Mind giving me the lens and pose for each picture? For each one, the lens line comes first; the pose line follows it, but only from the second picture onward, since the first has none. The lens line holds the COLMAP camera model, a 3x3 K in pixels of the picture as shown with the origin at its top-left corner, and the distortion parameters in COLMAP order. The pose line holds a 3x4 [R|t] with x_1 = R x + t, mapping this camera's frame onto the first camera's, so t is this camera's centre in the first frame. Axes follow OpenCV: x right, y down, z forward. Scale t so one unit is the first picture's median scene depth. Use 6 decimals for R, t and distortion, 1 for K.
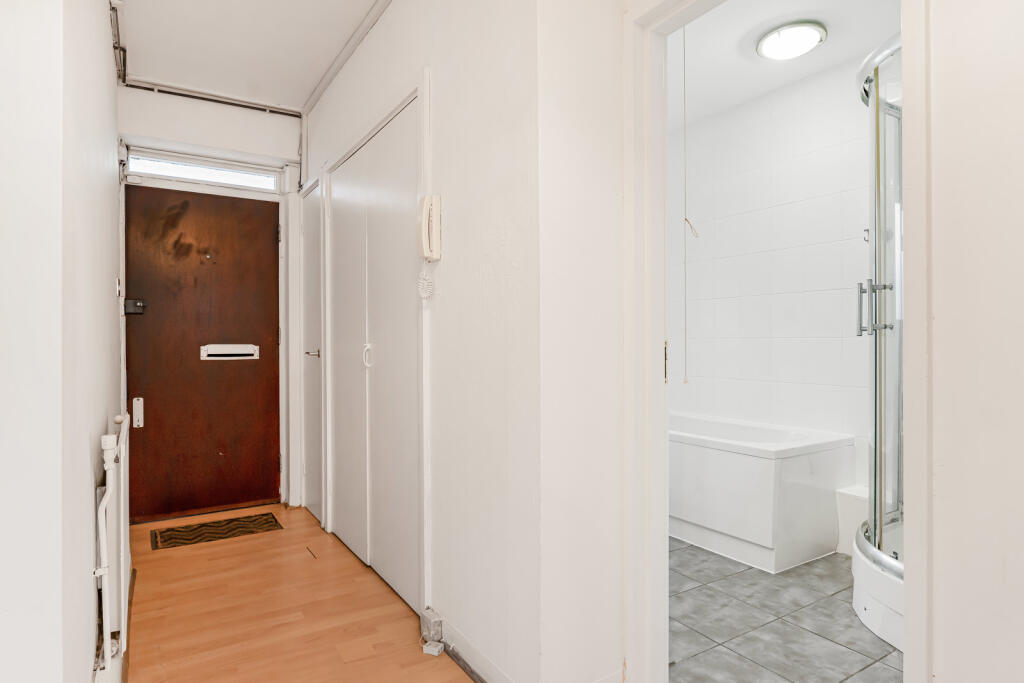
lens RADIAL K [[581.5, 0, 512.7], [0, 581.5, 337.5], [0, 0, 1]] dist [-0.006595, -0.000620]
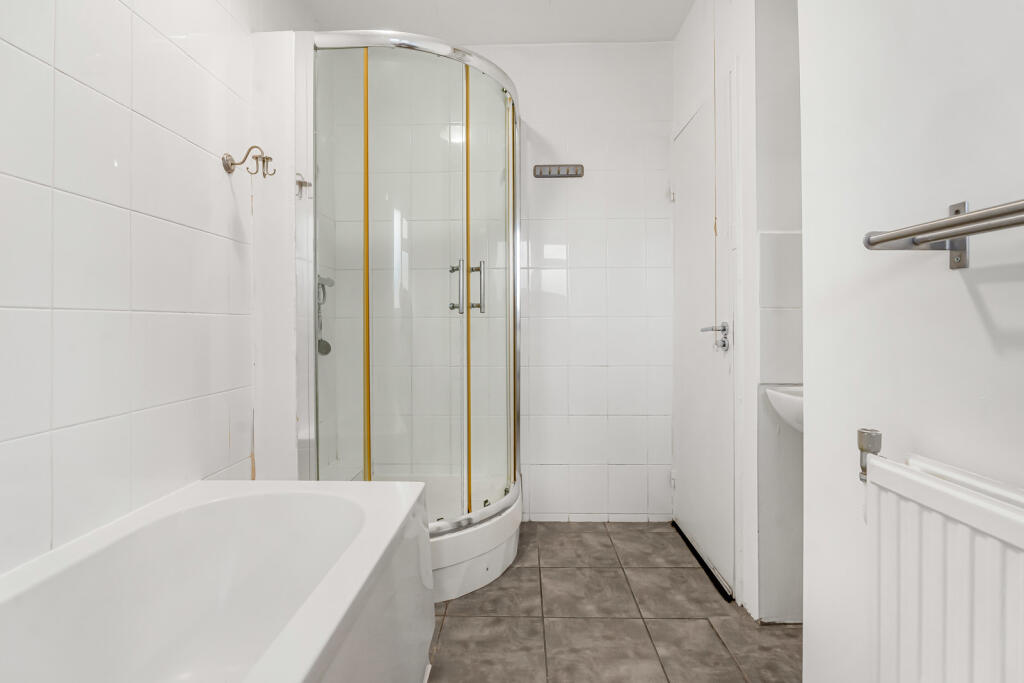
lens RADIAL K [[468.9, 0, 504.9], [0, 468.9, 334.2], [0, 0, 1]] dist [0.002981, 0.001347]
pose [[-0.817898, -0.007667, 0.575313, 0.078870], [0.002794, 0.999847, 0.017297, 0.011296], [-0.575357, 0.015754, -0.817751, 1.714693]]
